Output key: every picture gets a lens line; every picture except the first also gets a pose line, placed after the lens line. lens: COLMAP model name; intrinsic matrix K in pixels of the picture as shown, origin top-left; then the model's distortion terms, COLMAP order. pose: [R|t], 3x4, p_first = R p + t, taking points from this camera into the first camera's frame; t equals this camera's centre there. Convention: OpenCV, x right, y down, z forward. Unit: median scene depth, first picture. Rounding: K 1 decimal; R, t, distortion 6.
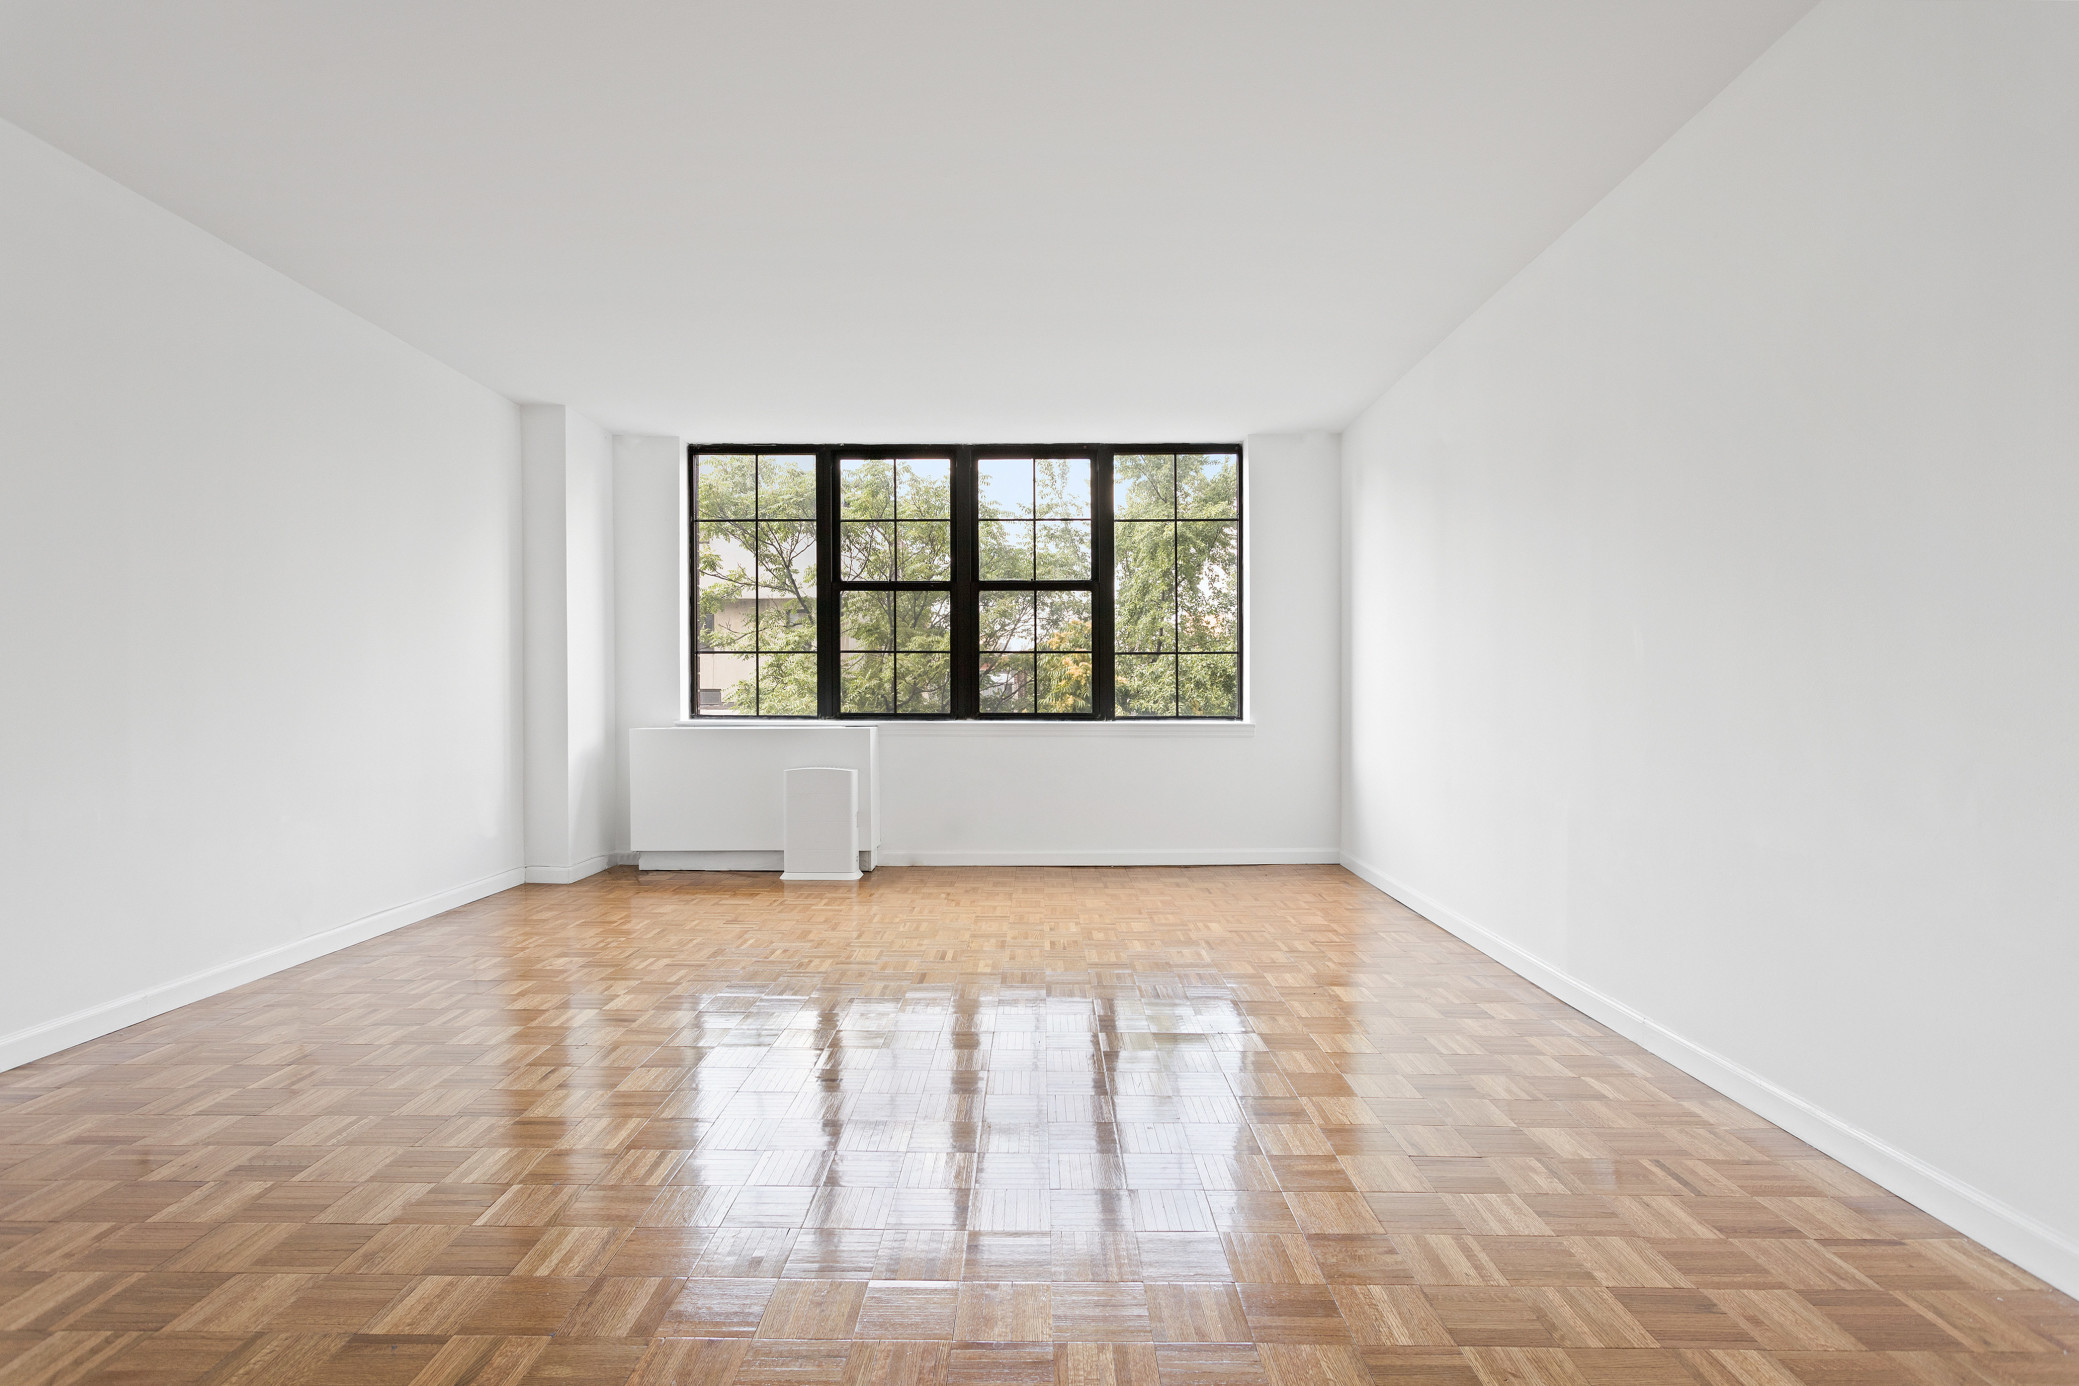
lens RADIAL K [[1007.8, 0, 1035.7], [0, 1007.8, 720.1], [0, 0, 1]] dist [0.000360, 0.001086]
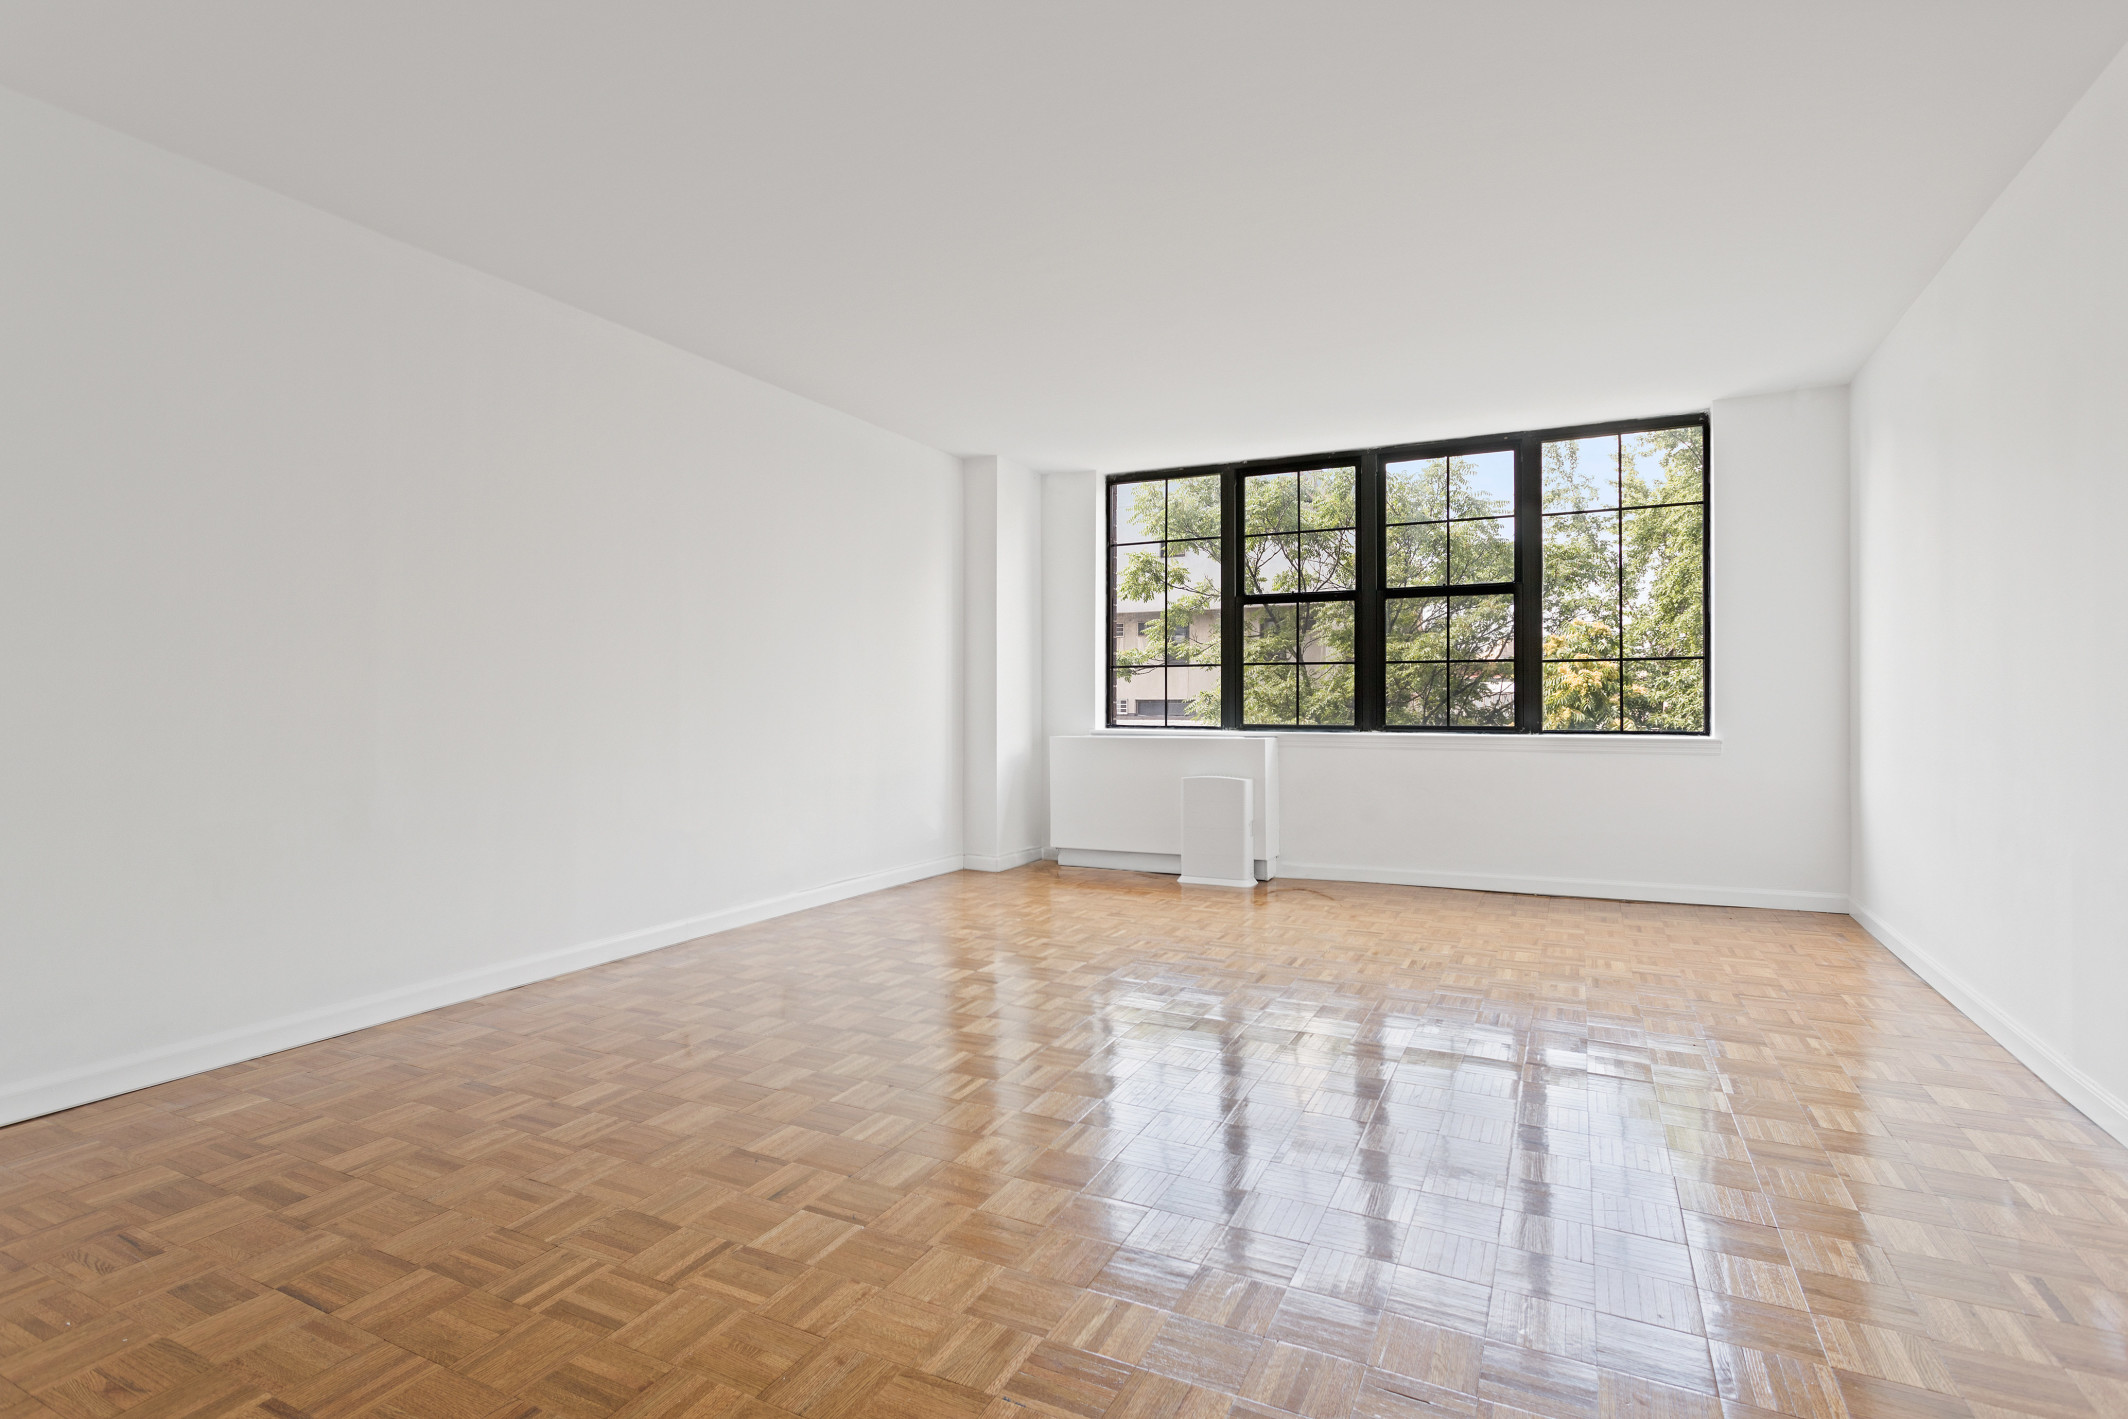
lens RADIAL K [[1059.9, 0, 1064.0], [0, 1059.9, 709.5], [0, 0, 1]] dist [-0.034315, 0.028670]
pose [[0.903556, 0.002861, -0.428460, 0.111158], [-0.012226, 0.999743, -0.019107, 0.001200], [0.428296, 0.022503, 0.903358, -0.049816]]
